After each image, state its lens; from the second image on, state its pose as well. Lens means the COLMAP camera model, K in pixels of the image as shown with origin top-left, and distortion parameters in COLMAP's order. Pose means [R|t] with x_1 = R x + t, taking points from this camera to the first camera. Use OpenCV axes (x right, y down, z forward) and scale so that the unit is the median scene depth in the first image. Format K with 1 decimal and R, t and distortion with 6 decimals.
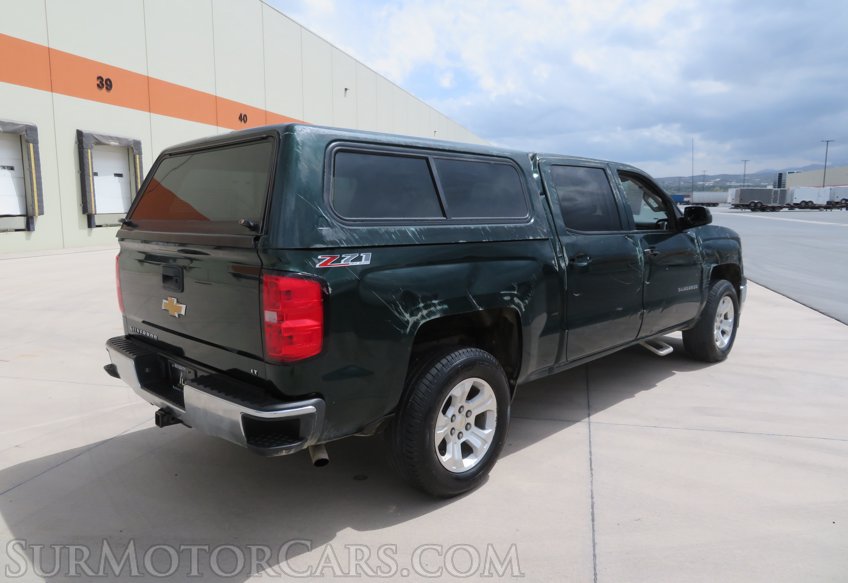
lens RADIAL K [[609.8, 0, 424.0], [0, 609.8, 291.5], [0, 0, 1]] dist [0.003737, -0.000252]
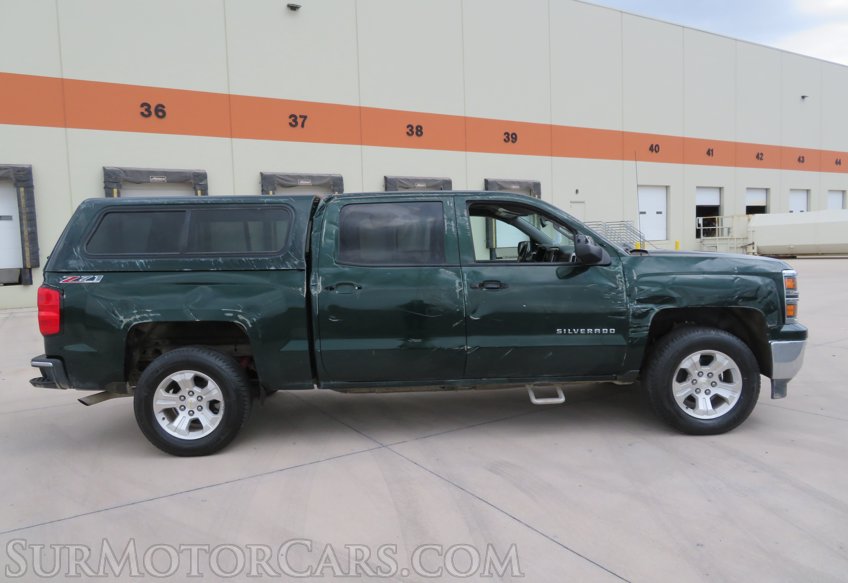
lens RADIAL K [[623.4, 0, 424.0], [0, 623.4, 291.5], [0, 0, 1]] dist [0.004447, -0.000313]
pose [[0.698456, 0.036638, -0.714714, 1.299318], [-0.074209, 0.997013, -0.021411, -0.038094], [0.711795, 0.067993, 0.699089, 0.354338]]
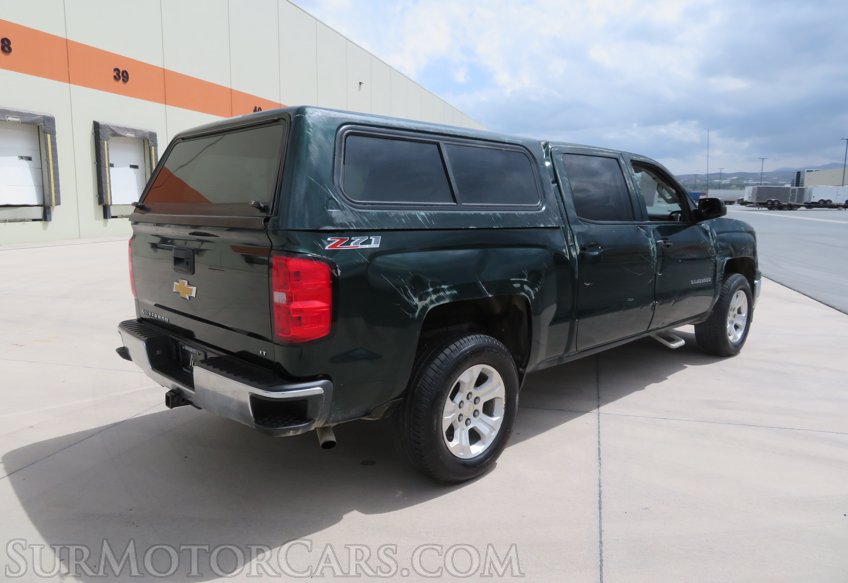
lens RADIAL K [[609.8, 0, 424.0], [0, 609.8, 291.5], [0, 0, 1]] dist [0.003737, -0.000252]
pose [[0.999727, 0.012675, -0.019652, 0.003984], [-0.012538, 0.999896, 0.007080, 0.014998], [0.019740, -0.006832, 0.999782, 0.000875]]
